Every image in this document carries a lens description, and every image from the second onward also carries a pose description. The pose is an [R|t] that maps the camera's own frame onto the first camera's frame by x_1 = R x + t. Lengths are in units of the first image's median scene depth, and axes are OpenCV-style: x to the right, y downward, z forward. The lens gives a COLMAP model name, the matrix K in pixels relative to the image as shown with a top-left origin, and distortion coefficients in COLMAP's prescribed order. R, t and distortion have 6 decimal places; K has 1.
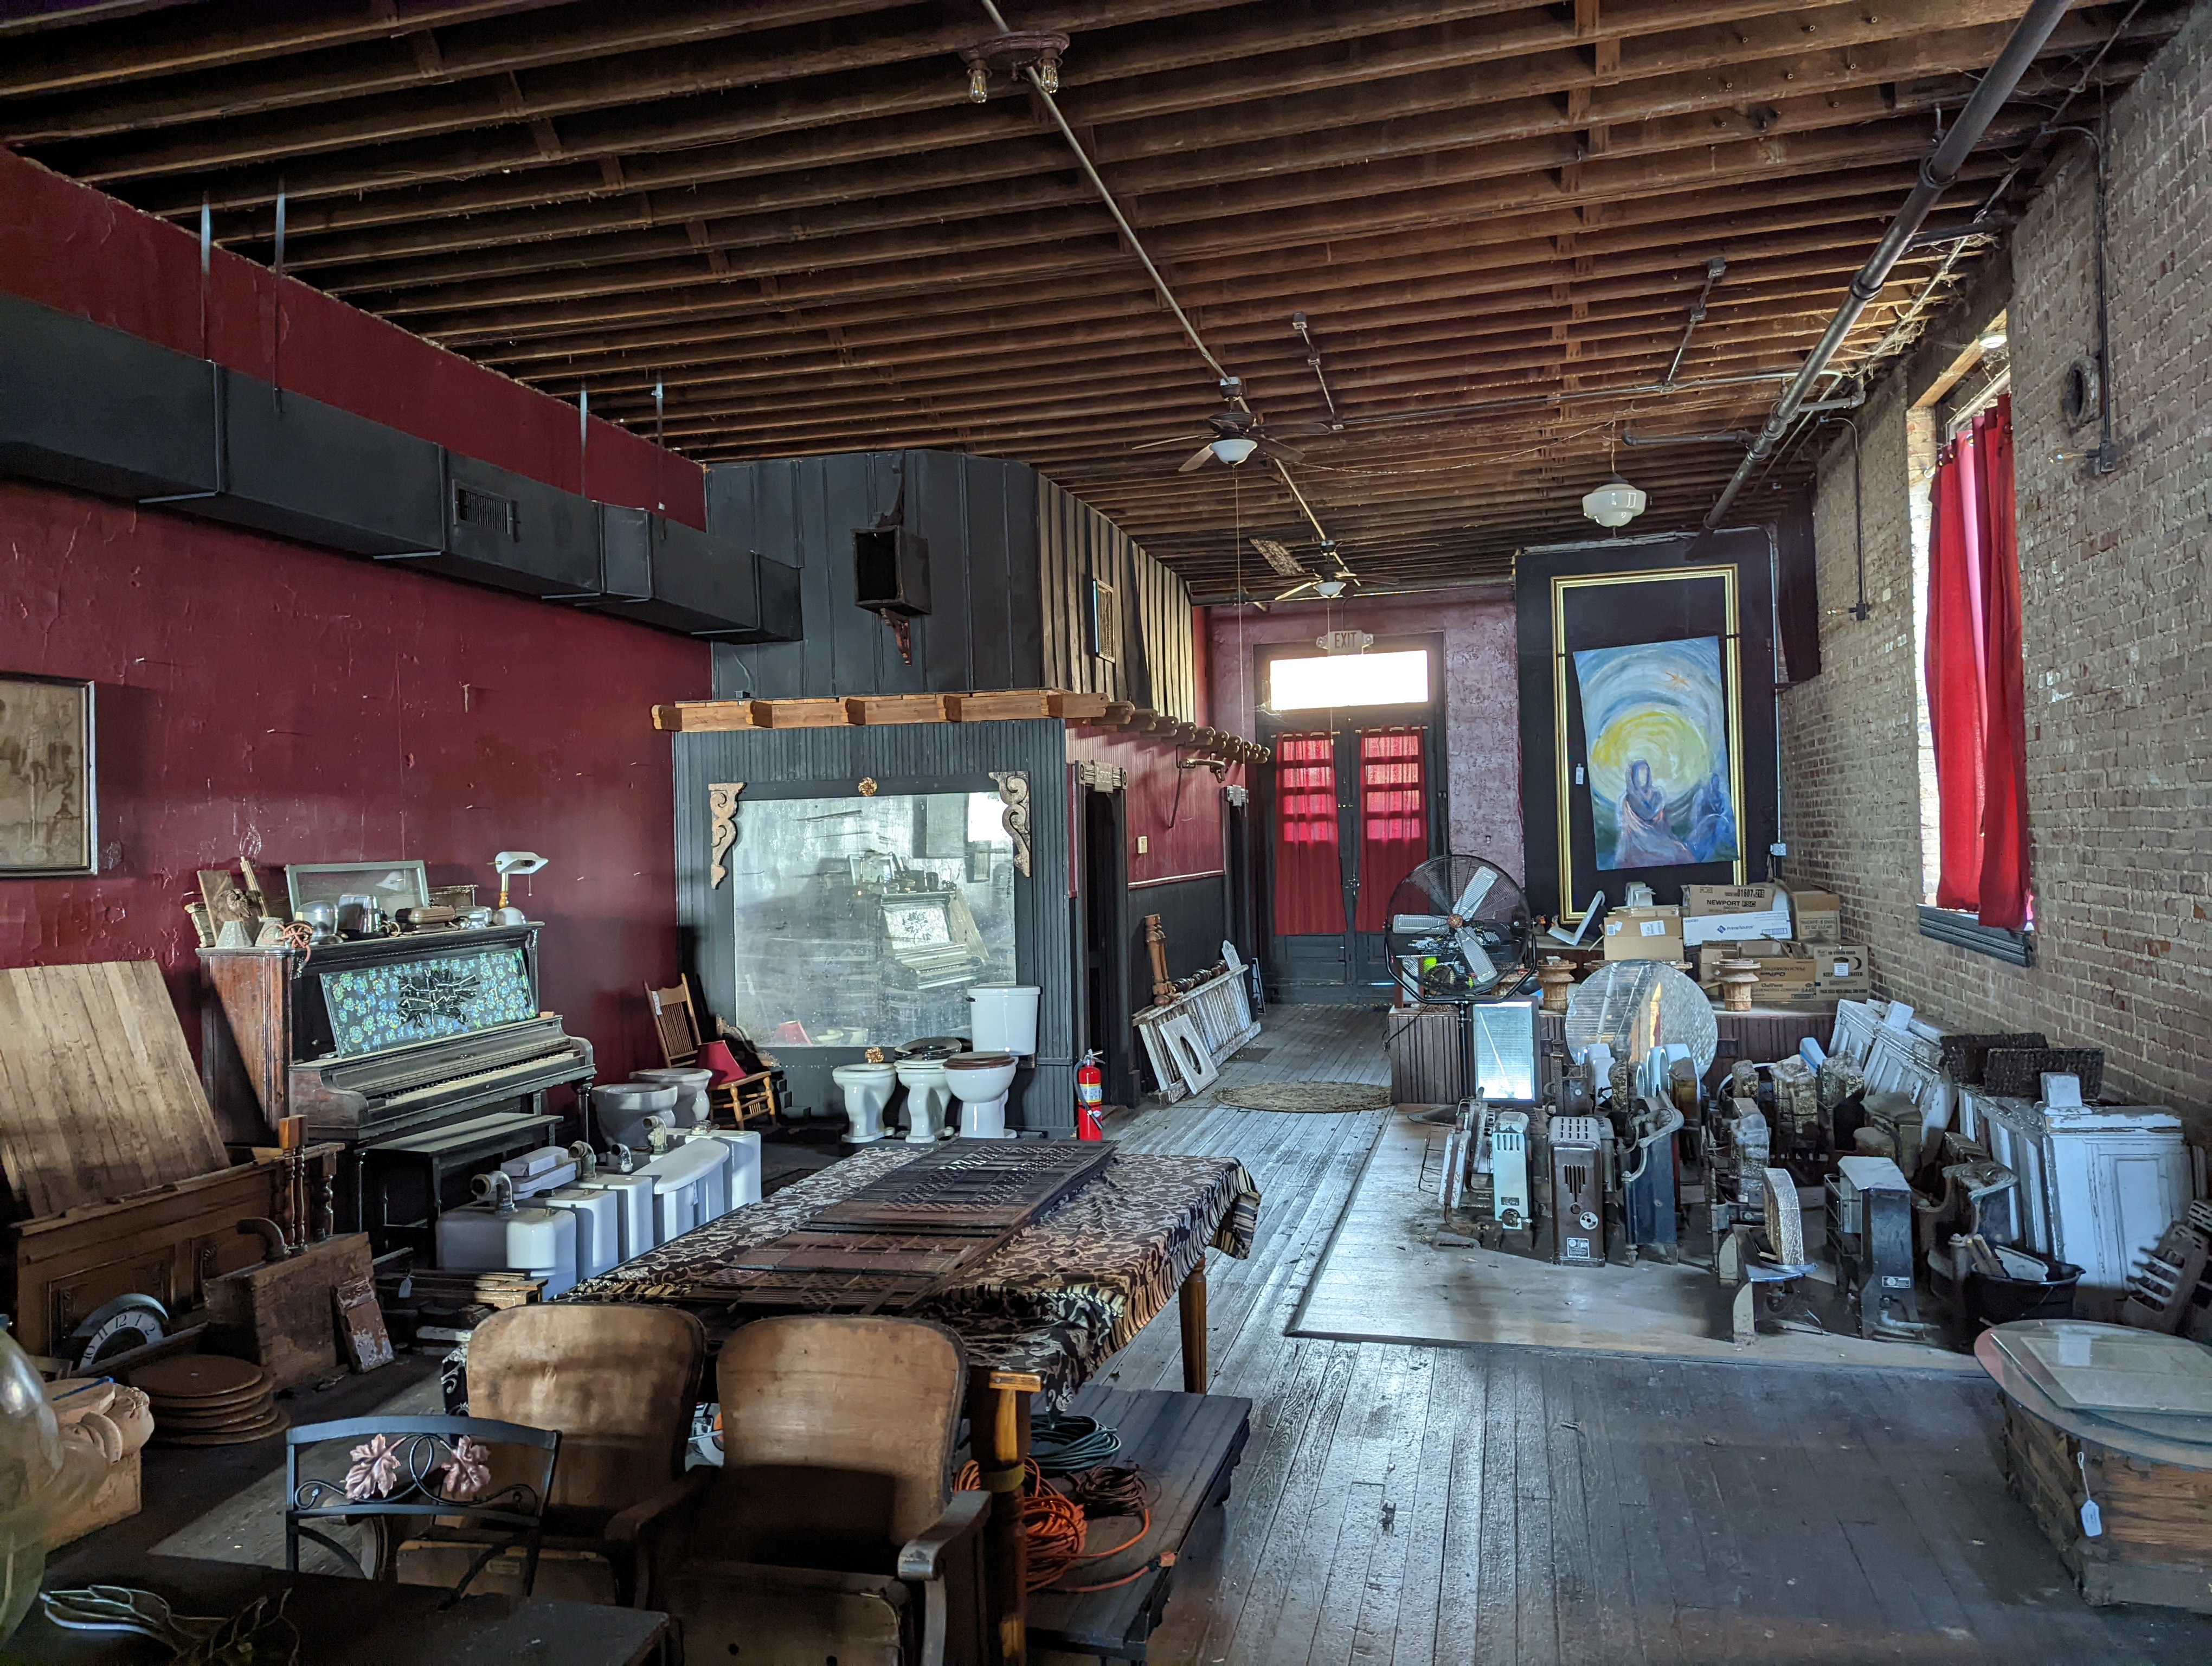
lens RADIAL K [[1549.8, 0, 1106.0], [0, 1549.8, 833.0], [0, 0, 1]] dist [0.002306, 0.000429]
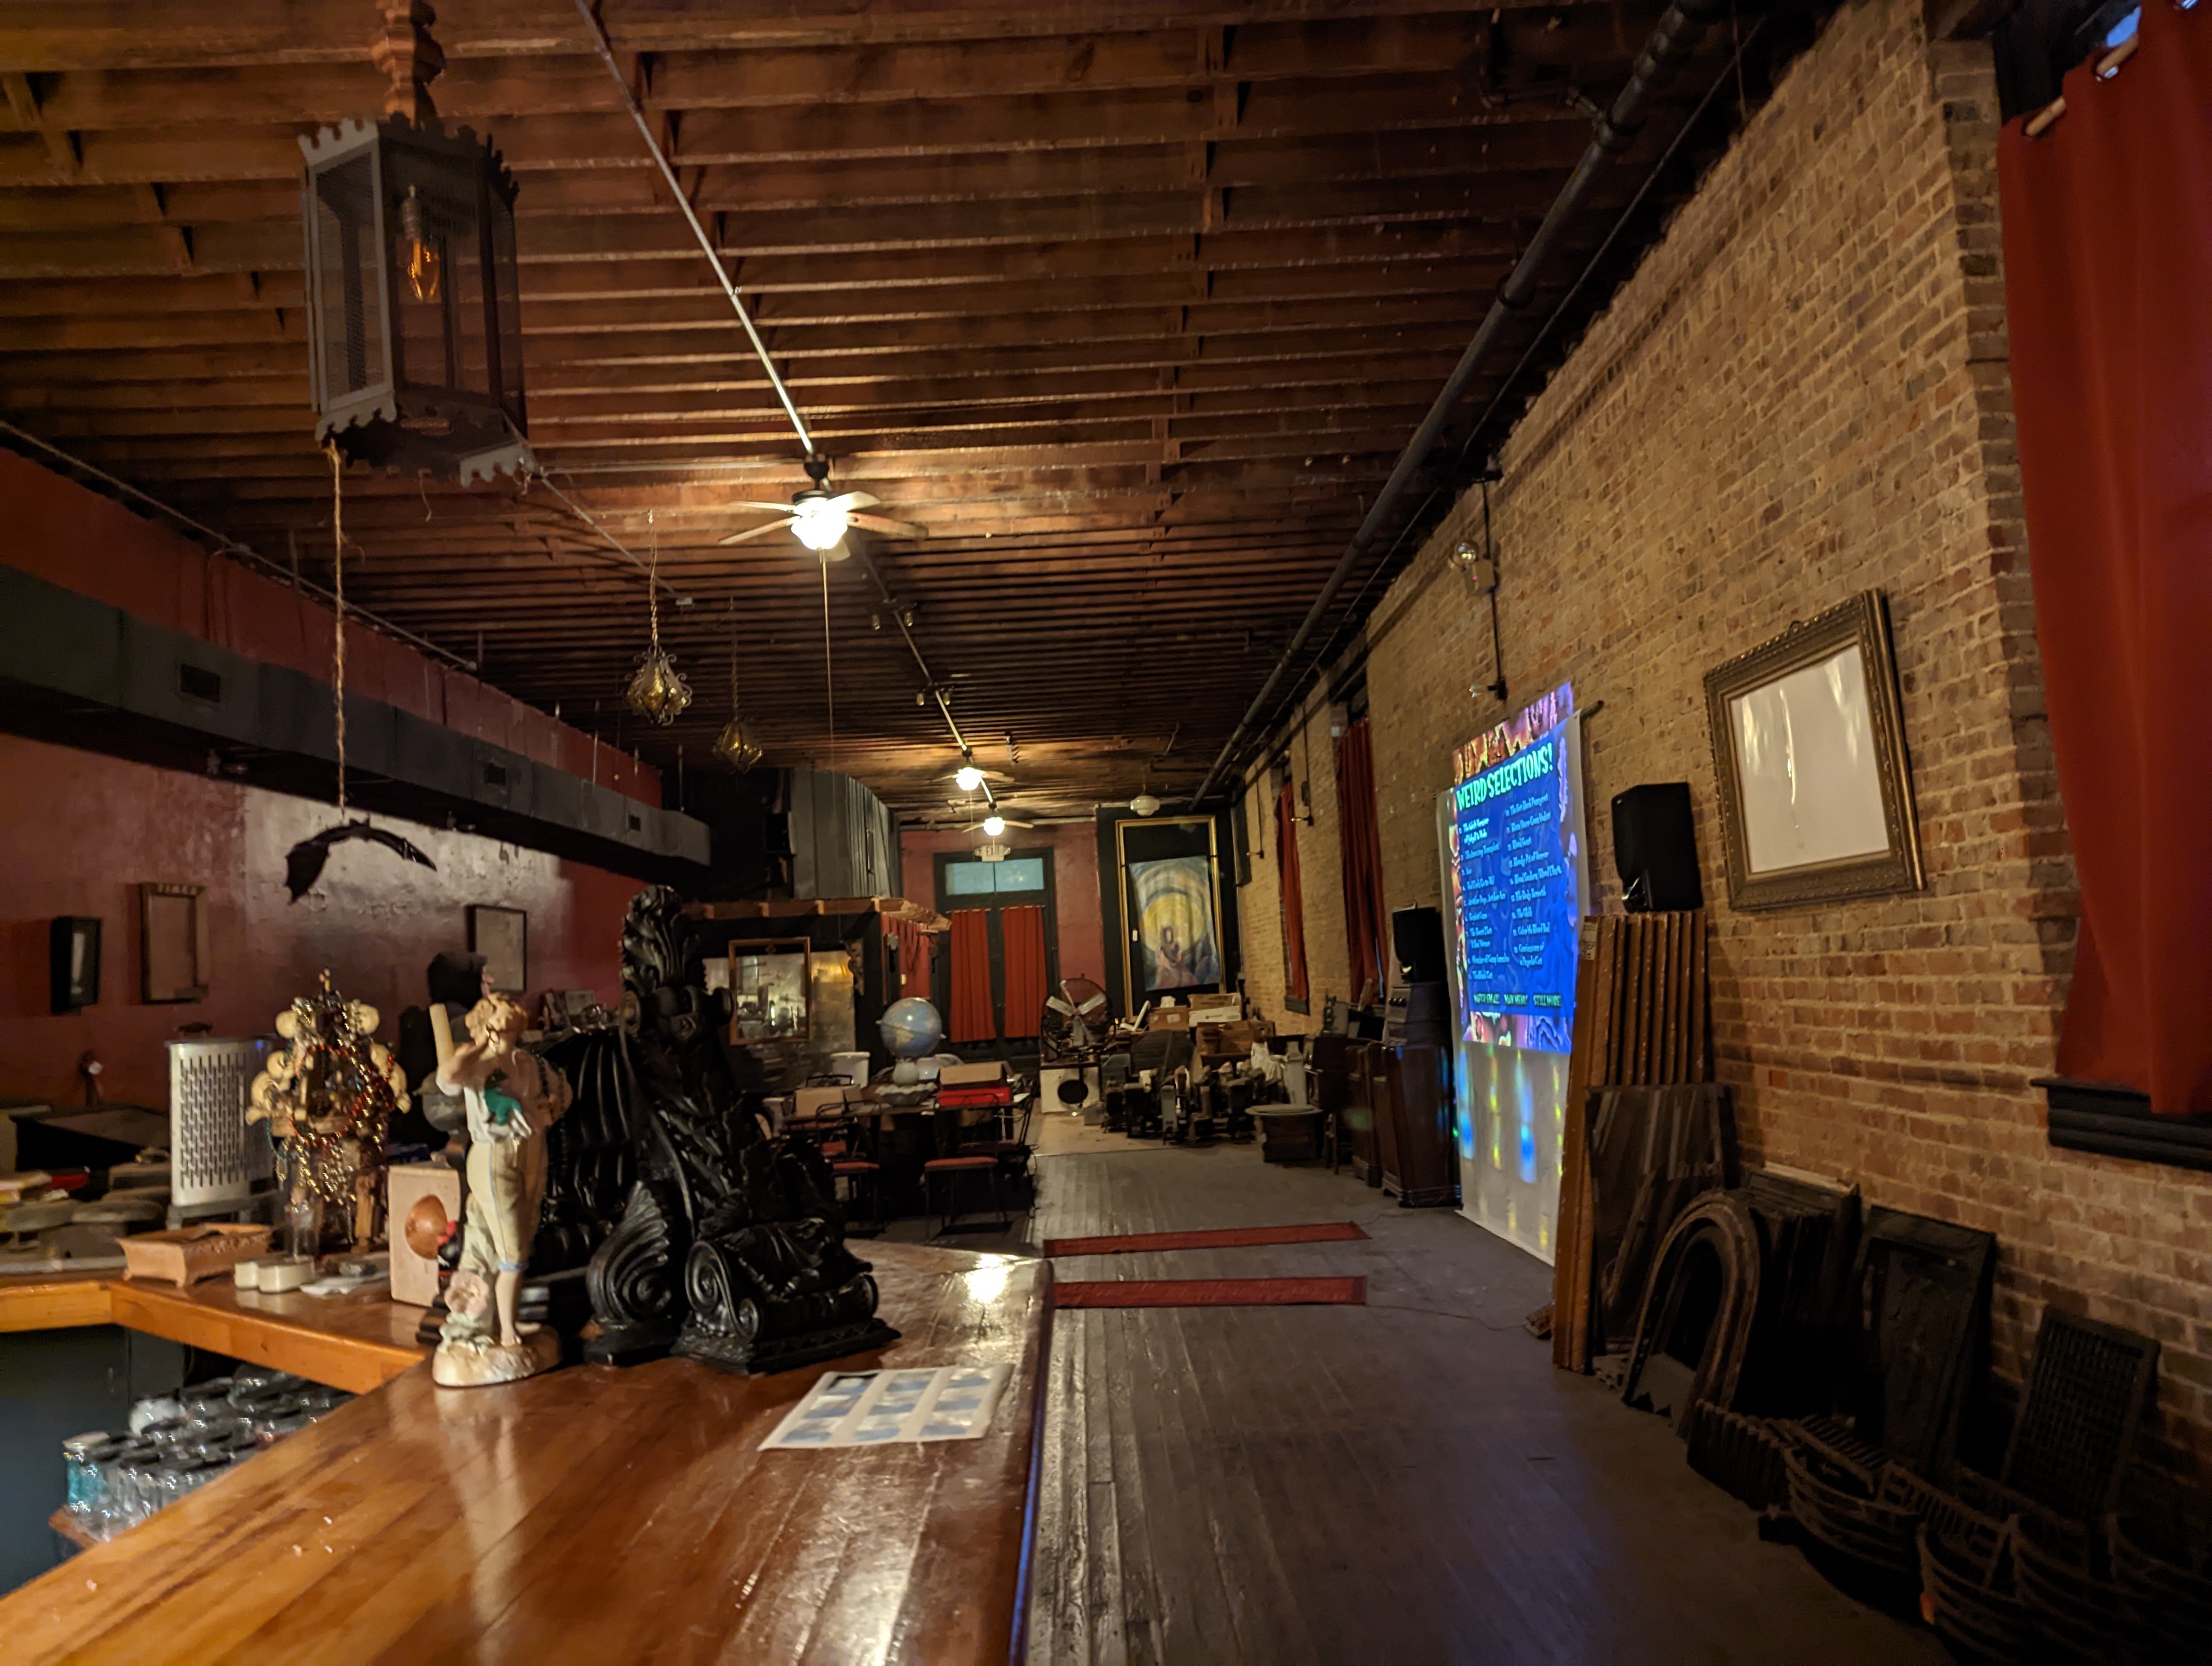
lens RADIAL K [[1549.8, 0, 1106.0], [0, 1549.8, 833.0], [0, 0, 1]] dist [0.002306, 0.000429]
pose [[0.963232, 0.002542, 0.268658, -0.193293], [0.023753, 0.995234, -0.094580, 0.012247], [-0.267618, 0.097484, 0.958581, -0.671494]]
